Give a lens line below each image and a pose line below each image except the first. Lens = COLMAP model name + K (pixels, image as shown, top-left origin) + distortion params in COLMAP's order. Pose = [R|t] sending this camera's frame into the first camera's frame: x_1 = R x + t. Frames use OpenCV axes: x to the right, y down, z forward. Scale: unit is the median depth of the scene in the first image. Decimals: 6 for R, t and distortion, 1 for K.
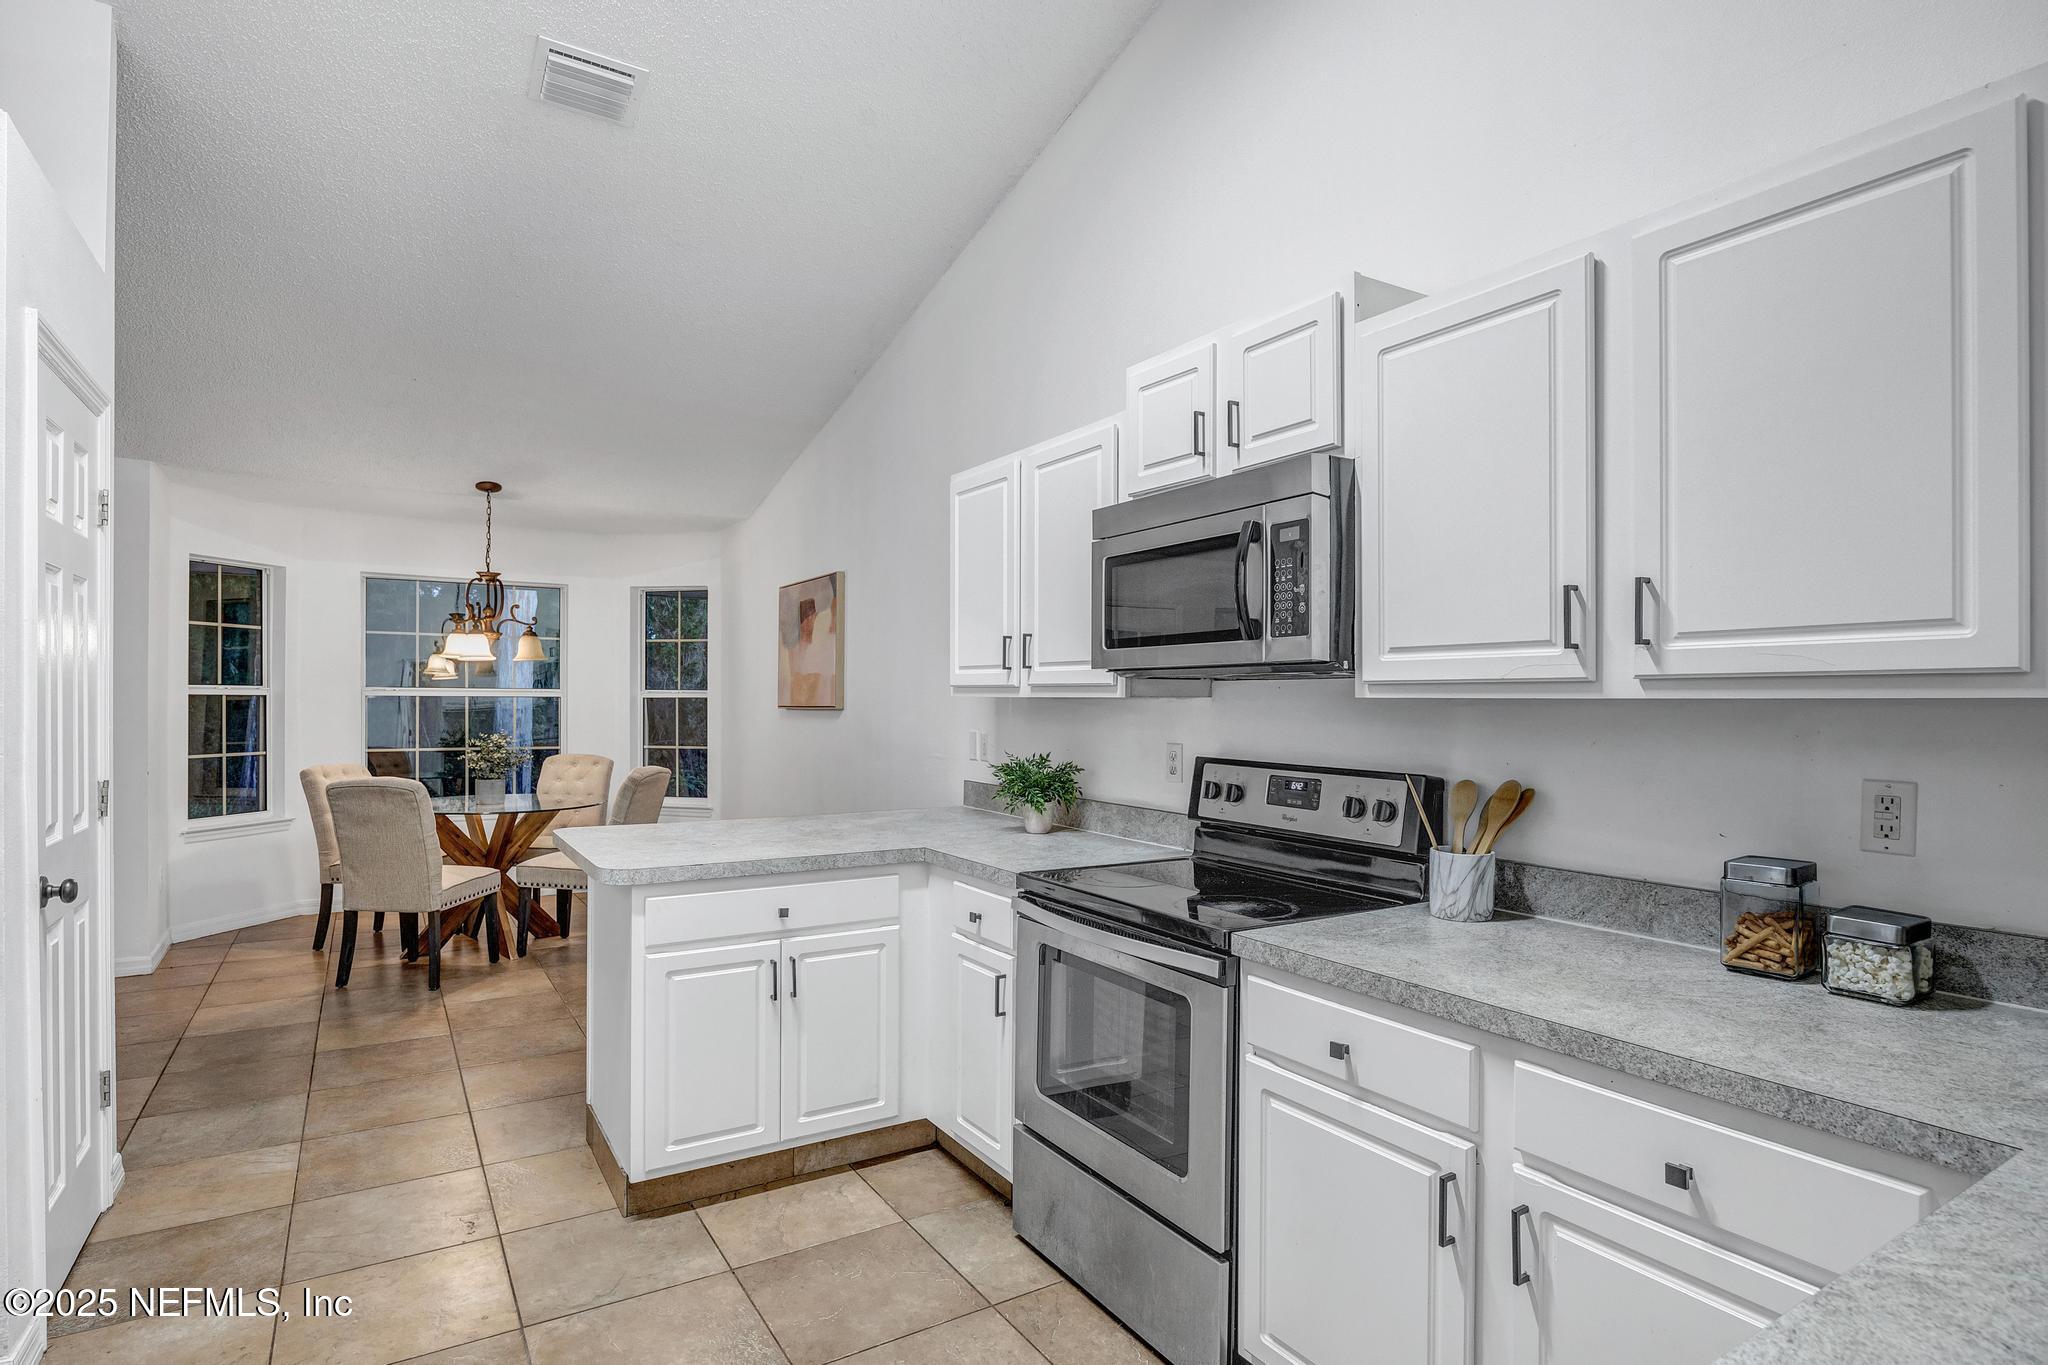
lens RADIAL K [[1035.2, 0, 1026.9], [0, 1035.2, 696.4], [0, 0, 1]] dist [-0.000744, 0.000123]
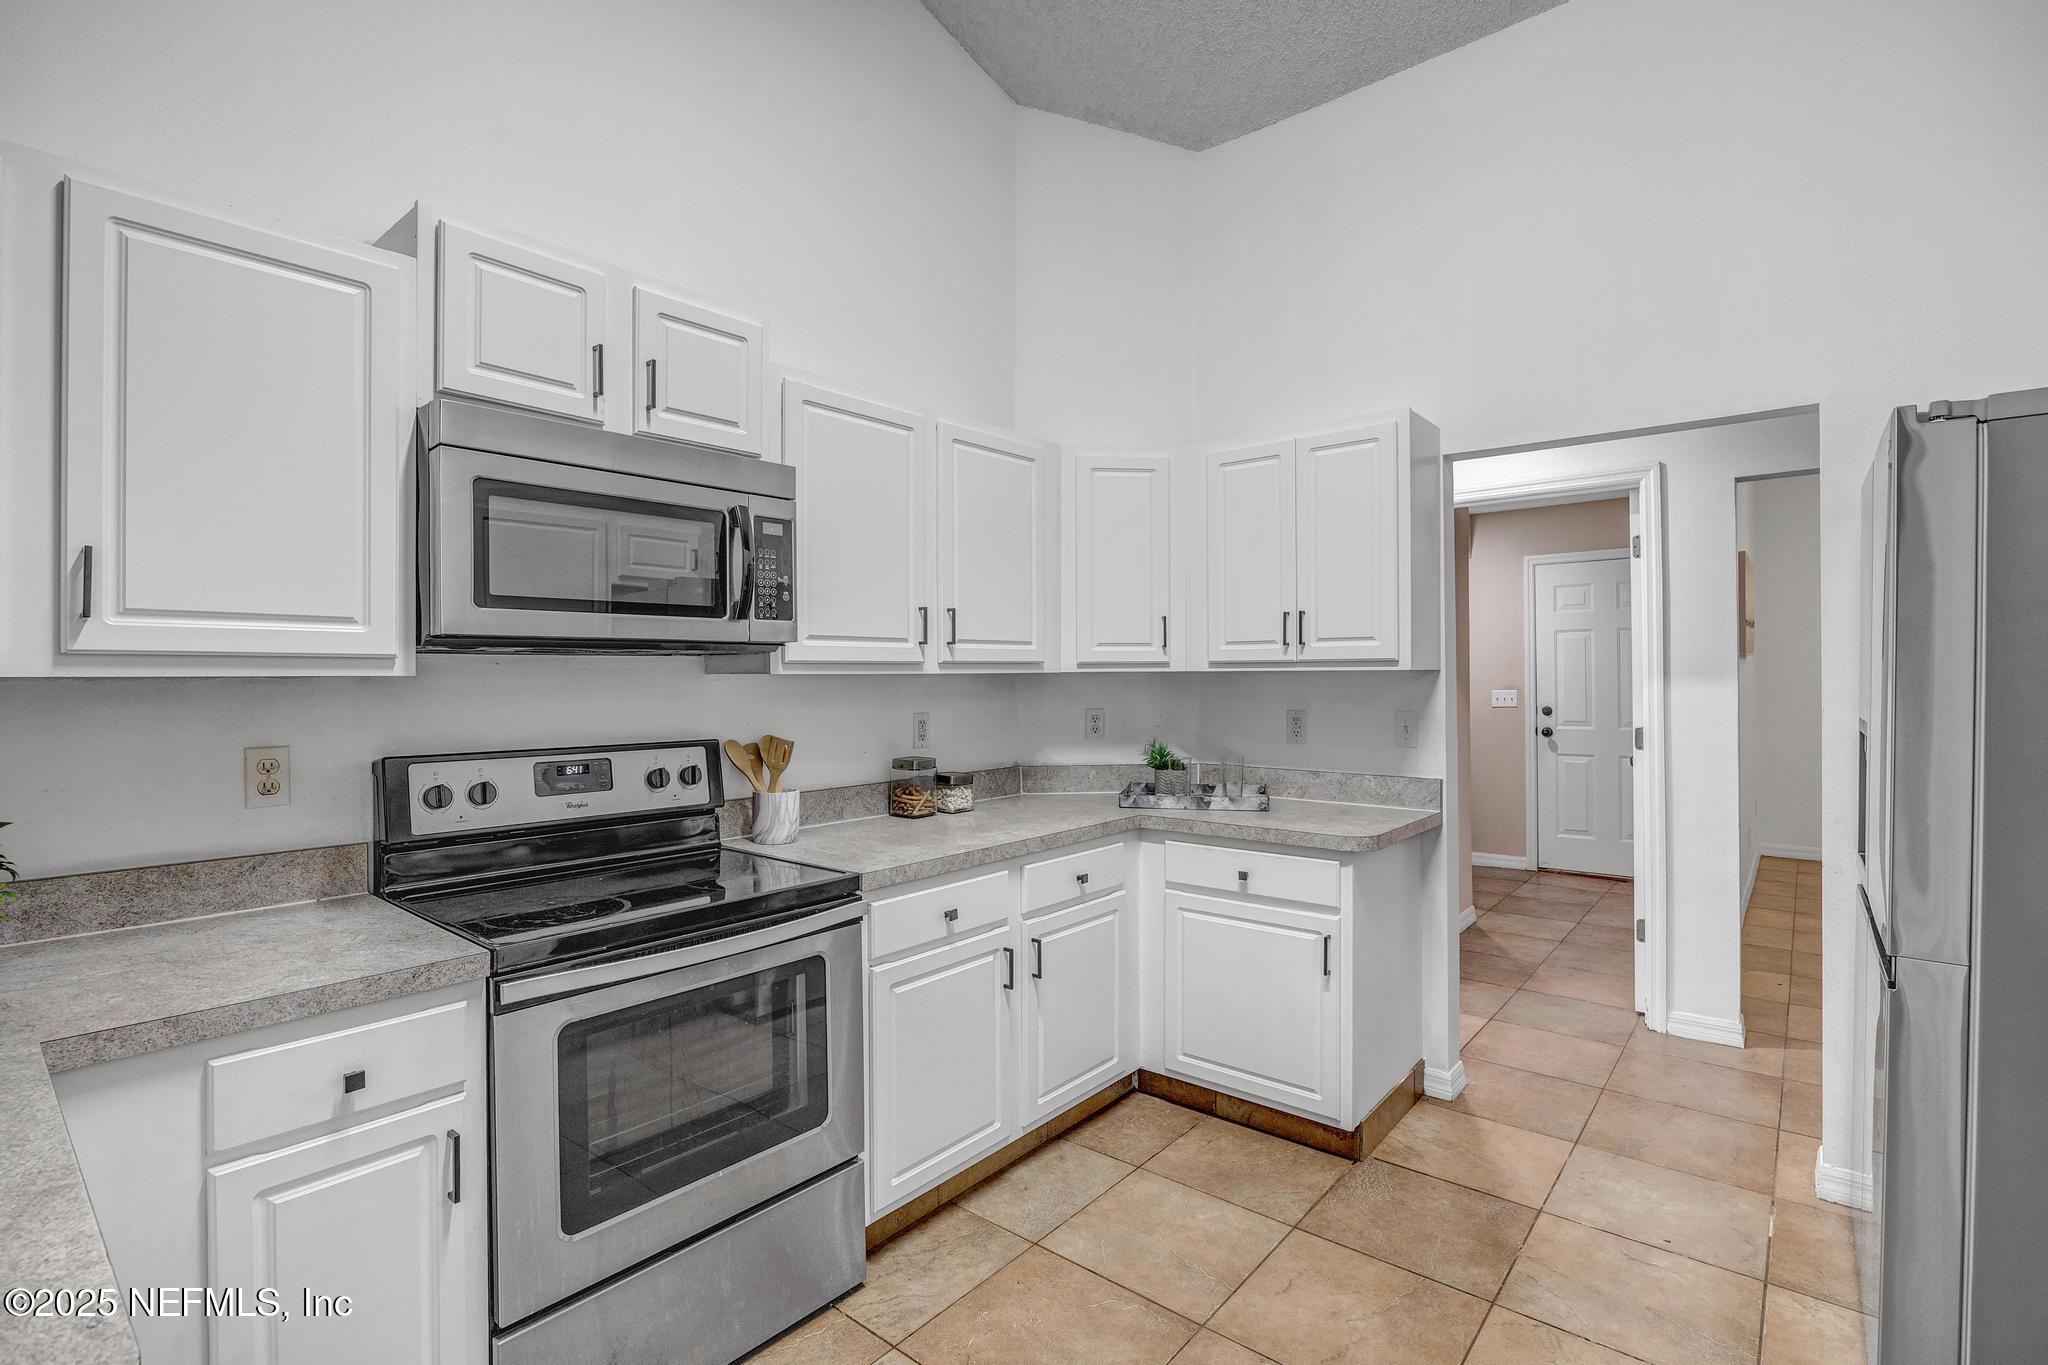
lens RADIAL K [[956.0, 0, 1028.7], [0, 956.0, 670.0], [0, 0, 1]] dist [-0.001737, -0.000326]
pose [[-0.302106, 0.003068, 0.953270, -0.815071], [0.002221, 0.999994, -0.002514, -0.000141], [-0.953272, 0.001357, -0.302111, 1.041761]]
